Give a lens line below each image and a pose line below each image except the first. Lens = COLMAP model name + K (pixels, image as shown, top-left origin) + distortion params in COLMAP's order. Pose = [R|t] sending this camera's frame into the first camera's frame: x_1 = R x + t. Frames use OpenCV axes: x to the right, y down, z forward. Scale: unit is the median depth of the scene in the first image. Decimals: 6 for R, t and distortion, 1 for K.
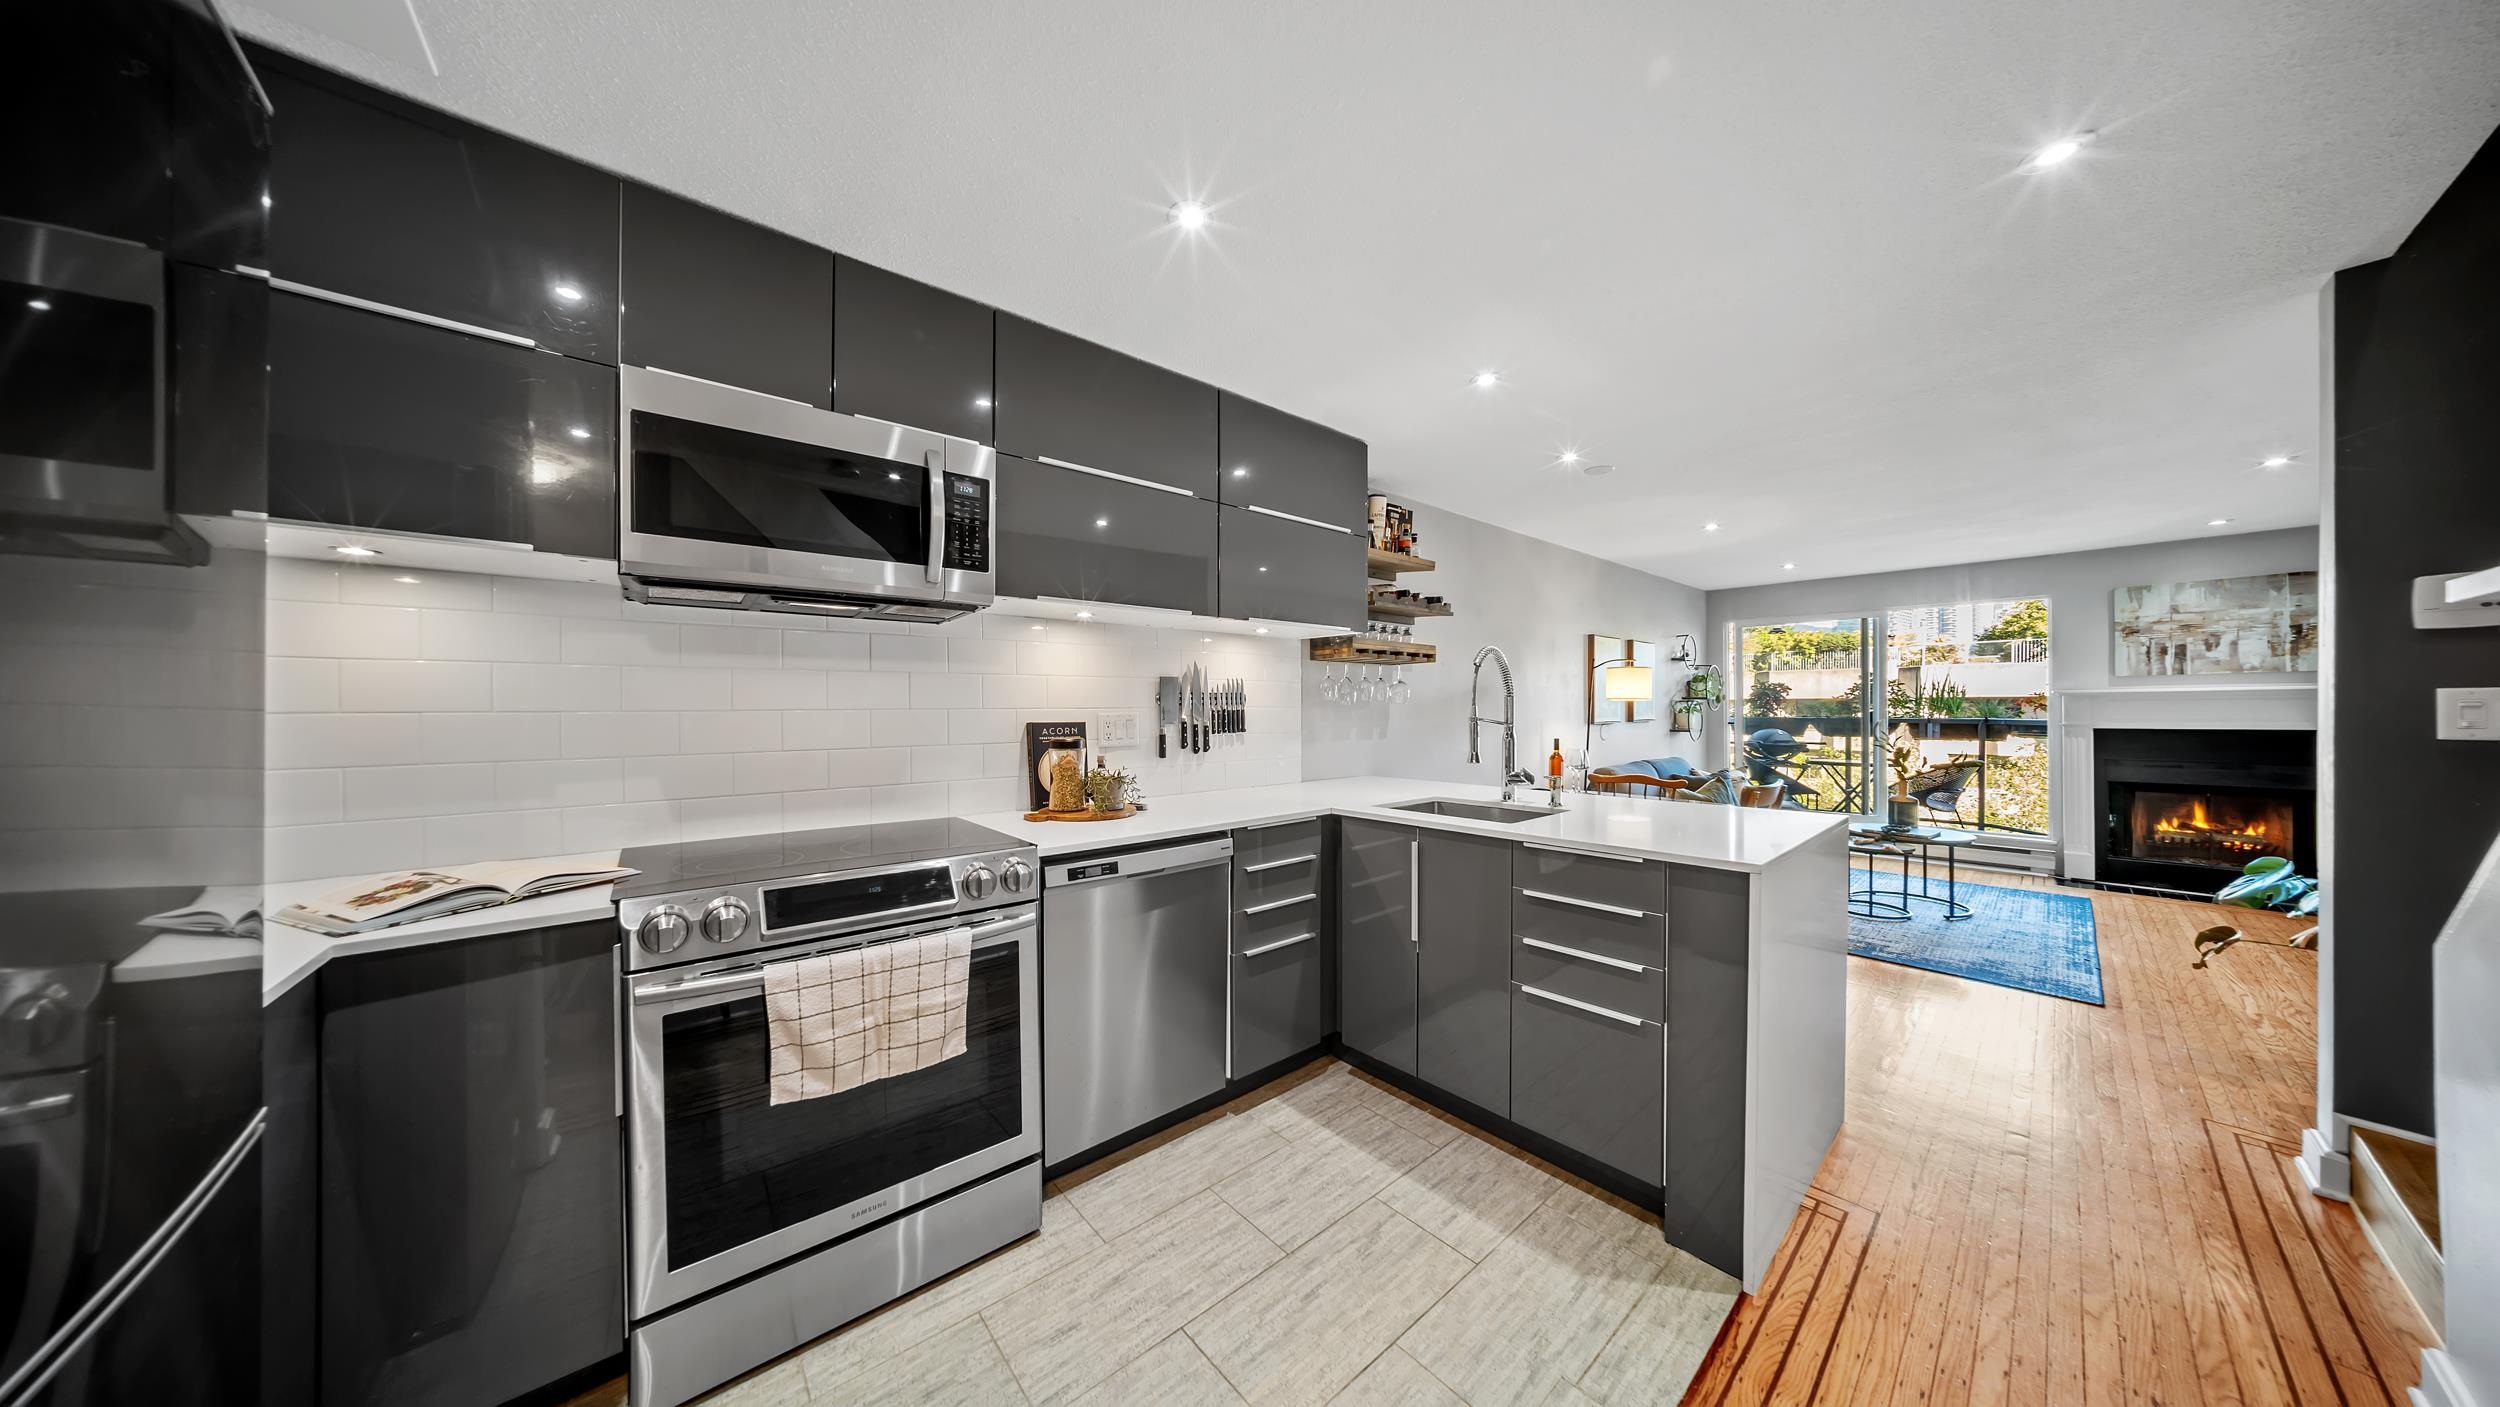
lens RADIAL K [[733.2, 0, 1256.1], [0, 733.2, 712.8], [0, 0, 1]] dist [-0.004722, 0.001096]
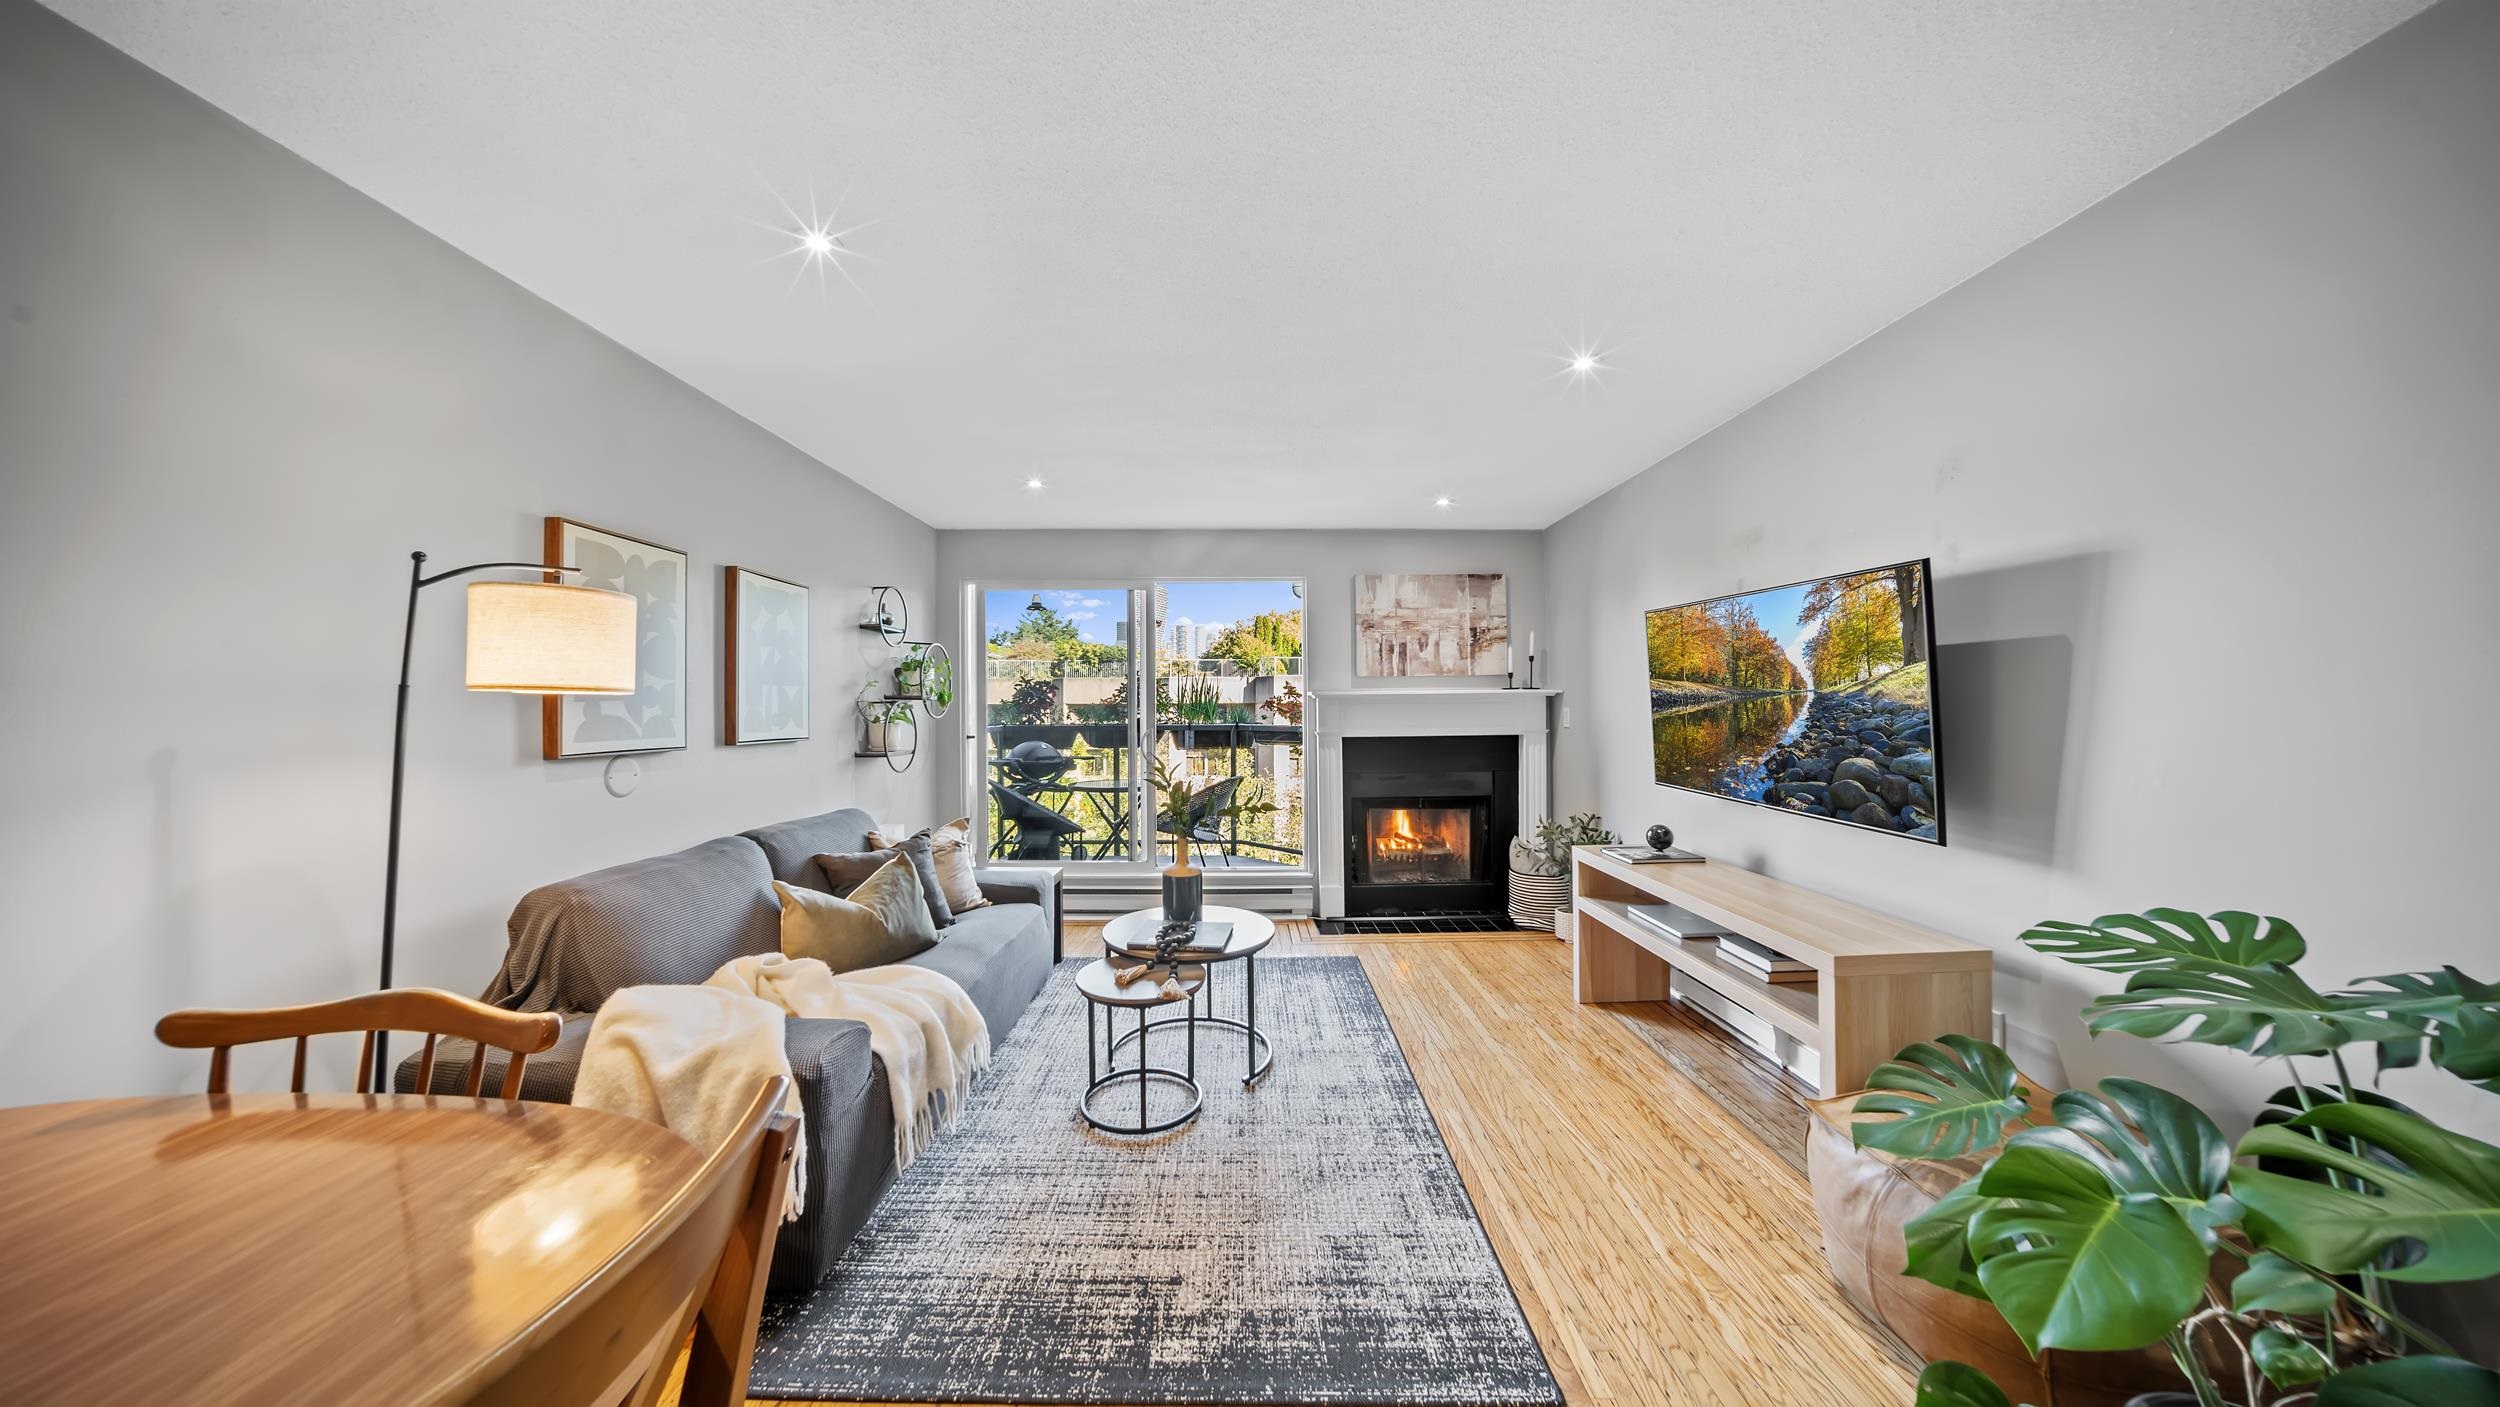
lens RADIAL K [[739.0, 0, 1233.1], [0, 739.0, 699.1], [0, 0, 1]] dist [-0.024394, 0.002631]
pose [[0.676172, 0.010685, 0.736666, 0.443760], [0.007594, 0.999741, -0.021471, -0.005013], [-0.736704, 0.020112, 0.675916, 0.532061]]
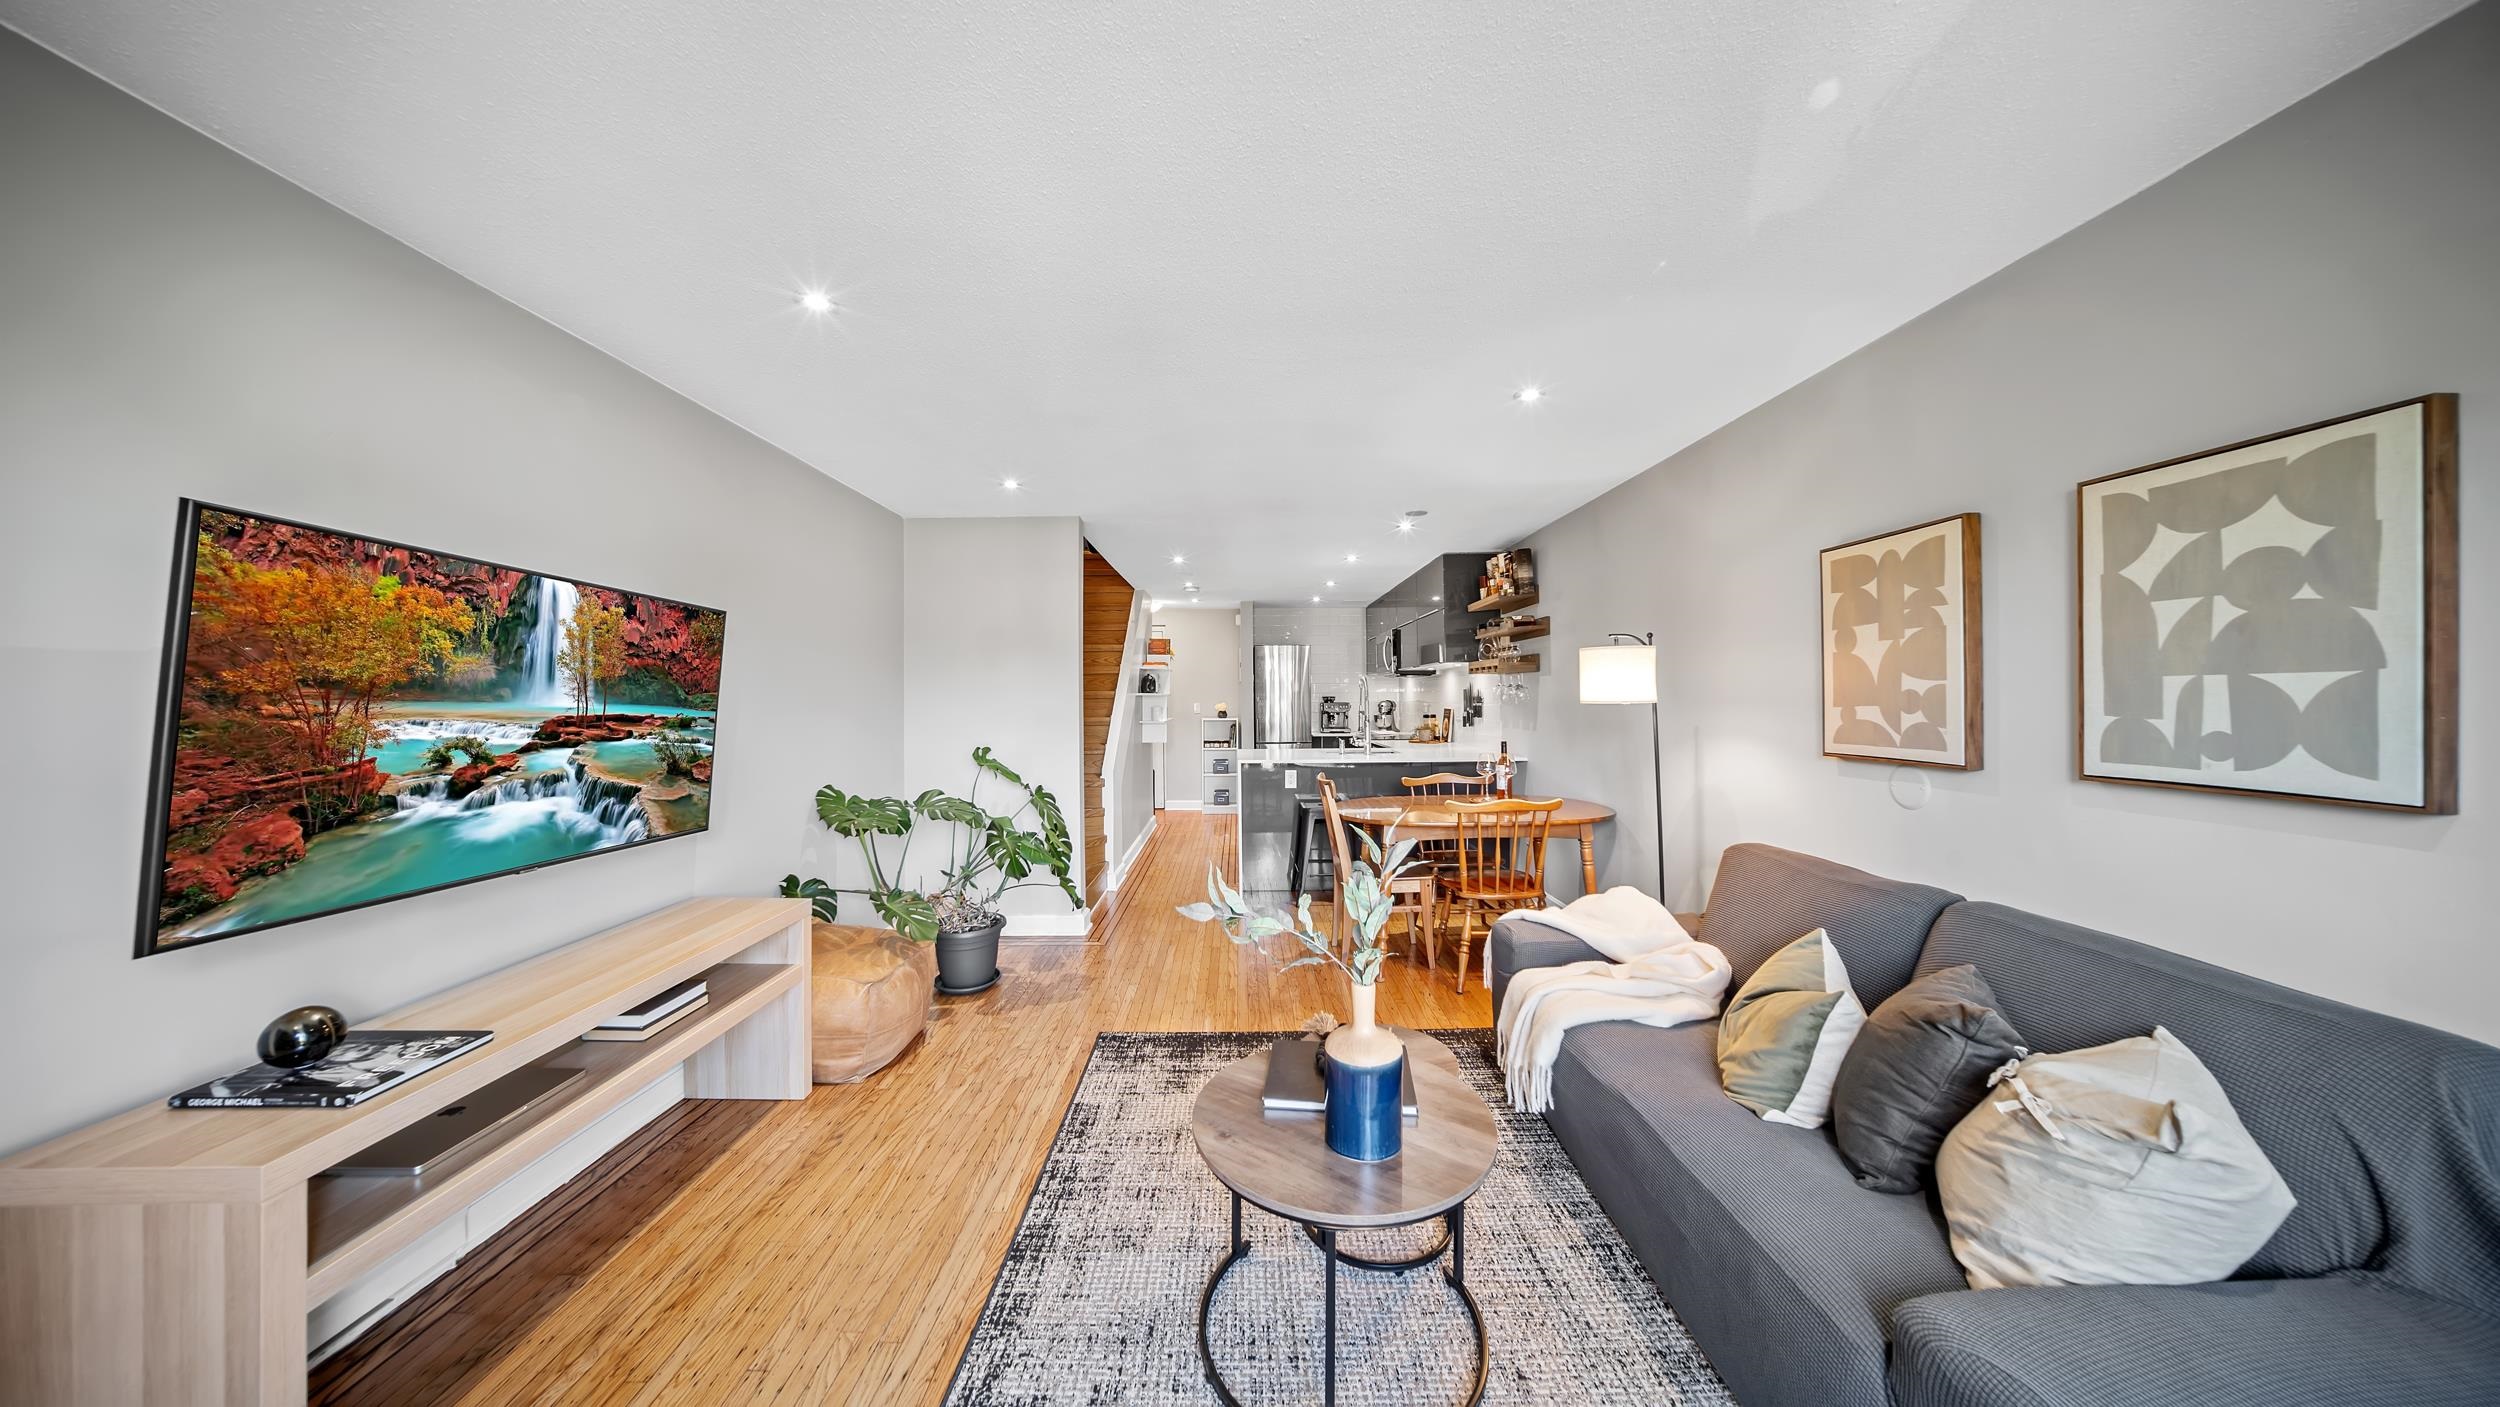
lens RADIAL K [[739.0, 0, 1239.1], [0, 739.0, 689.9], [0, 0, 1]] dist [-0.024394, 0.002631]
pose [[-0.669082, 0.002107, -0.743186, 1.081337], [0.004414, 0.999990, -0.001139, -0.026814], [0.743175, -0.004043, -0.669084, 1.101273]]
